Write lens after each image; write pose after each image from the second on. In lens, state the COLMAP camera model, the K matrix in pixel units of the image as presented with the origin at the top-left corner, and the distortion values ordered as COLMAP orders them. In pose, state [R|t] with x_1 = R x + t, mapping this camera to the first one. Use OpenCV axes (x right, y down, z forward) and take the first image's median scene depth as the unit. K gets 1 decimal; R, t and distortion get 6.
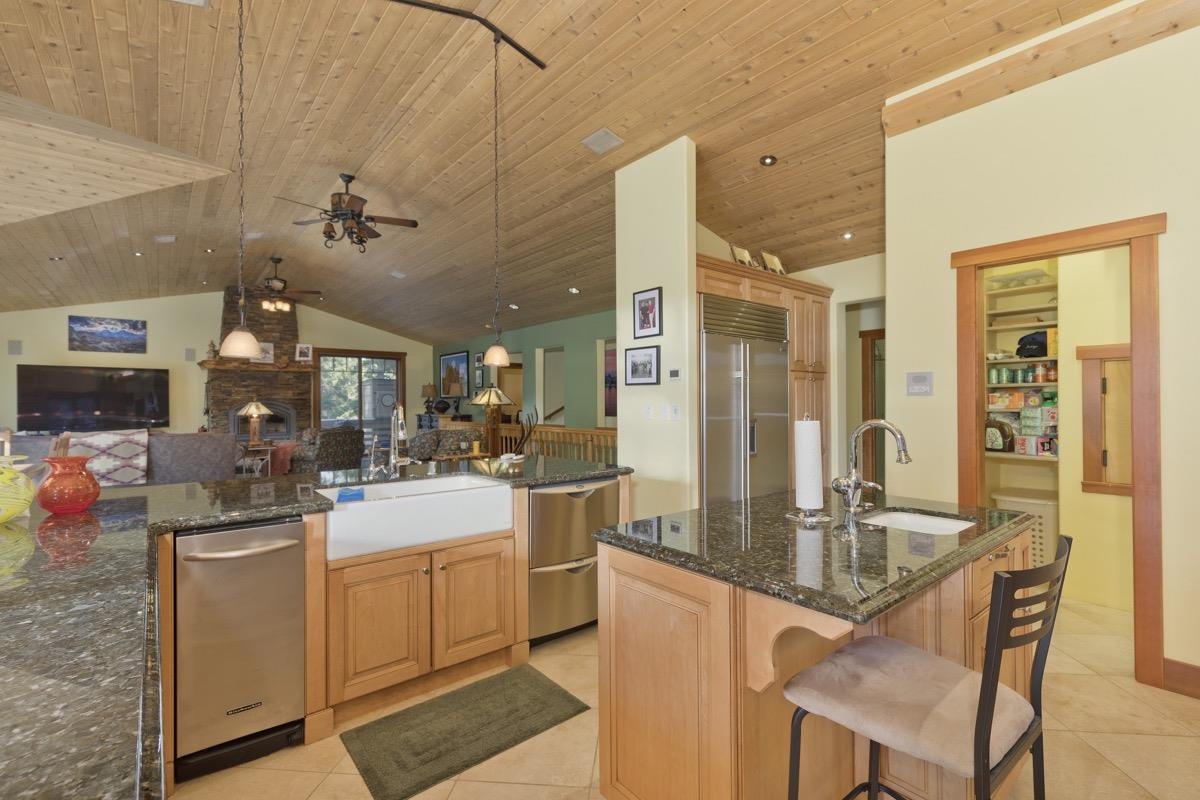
lens RADIAL K [[533.0, 0, 602.5], [0, 533.0, 400.1], [0, 0, 1]] dist [0.001684, 0.000268]
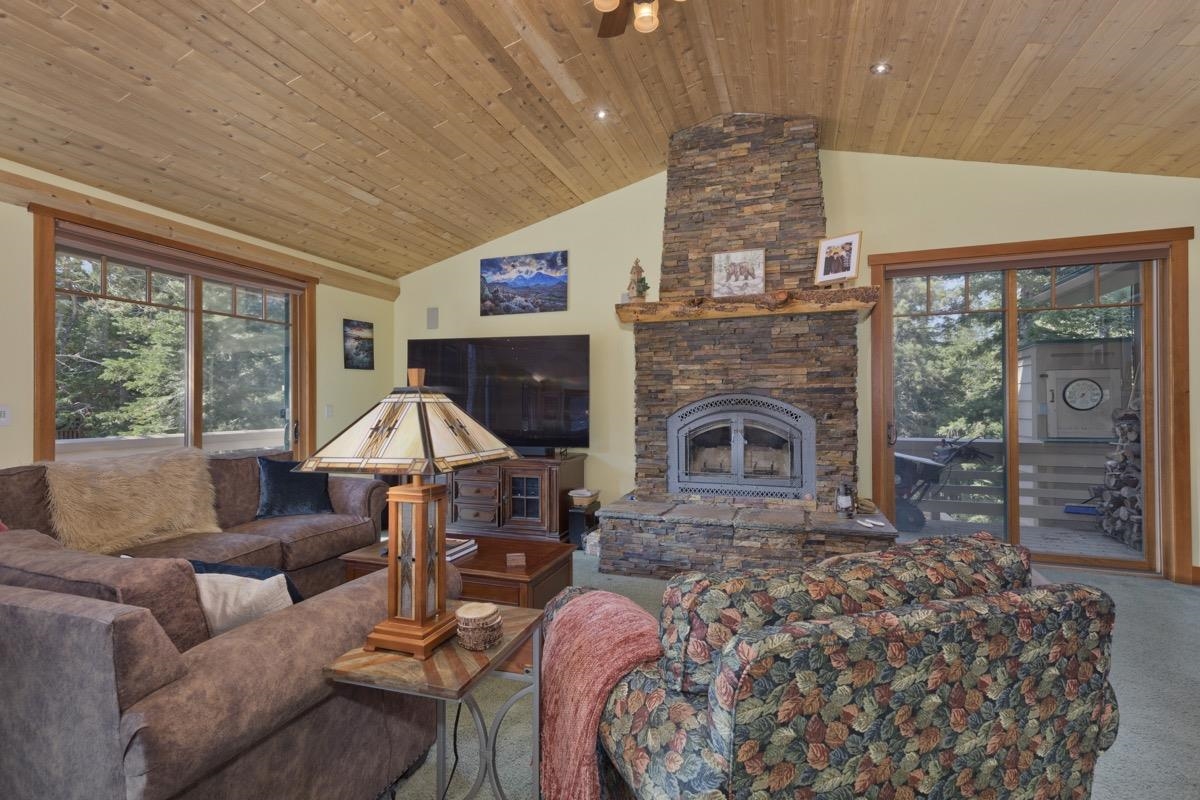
lens RADIAL K [[533.0, 0, 602.5], [0, 533.0, 400.1], [0, 0, 1]] dist [0.001684, 0.000268]
pose [[0.509759, -0.001810, -0.860316, -0.353832], [0.001960, 0.999998, -0.000943, 0.005348], [0.860315, -0.001206, 0.509761, 0.725174]]
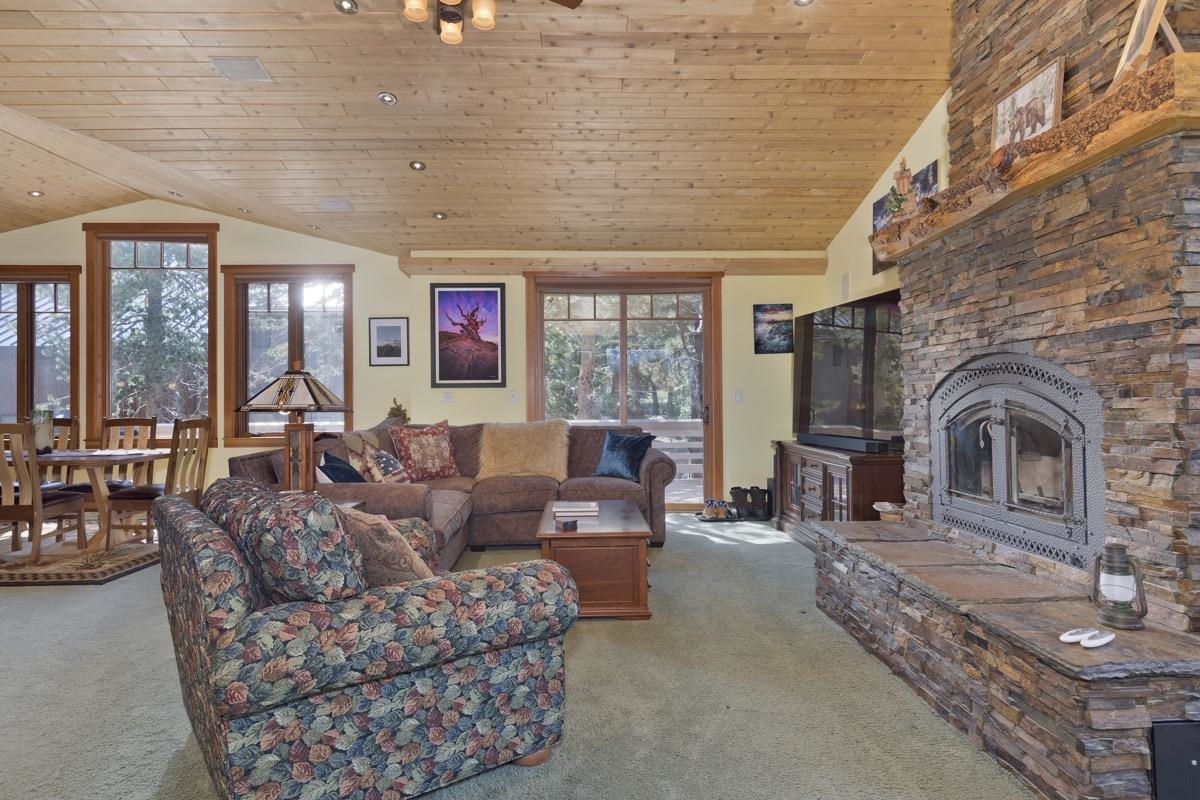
lens RADIAL K [[640.7, 0, 600.0], [0, 640.7, 400.0], [0, 0, 1]] dist [0.000188, 0.000062]
pose [[-0.620053, 0.006146, -0.784536, -0.340983], [0.011312, 0.999935, -0.001107, 0.017898], [0.784478, -0.009561, -0.620082, 1.051854]]
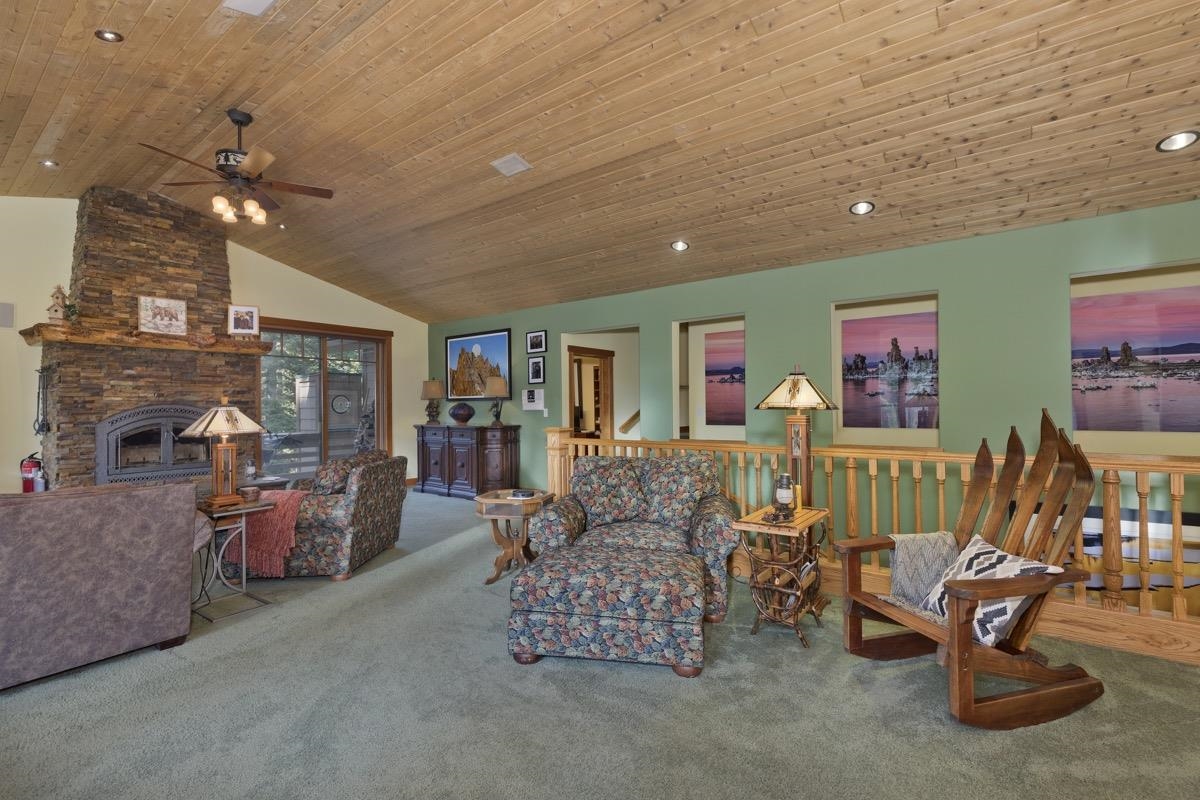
lens RADIAL K [[533.0, 0, 602.5], [0, 533.0, 400.1], [0, 0, 1]] dist [0.001684, 0.000268]
pose [[0.971861, -0.002657, 0.235540, -0.340442], [0.004910, 0.999948, -0.008980, 0.003317], [-0.235504, 0.009884, 0.971823, 0.376151]]
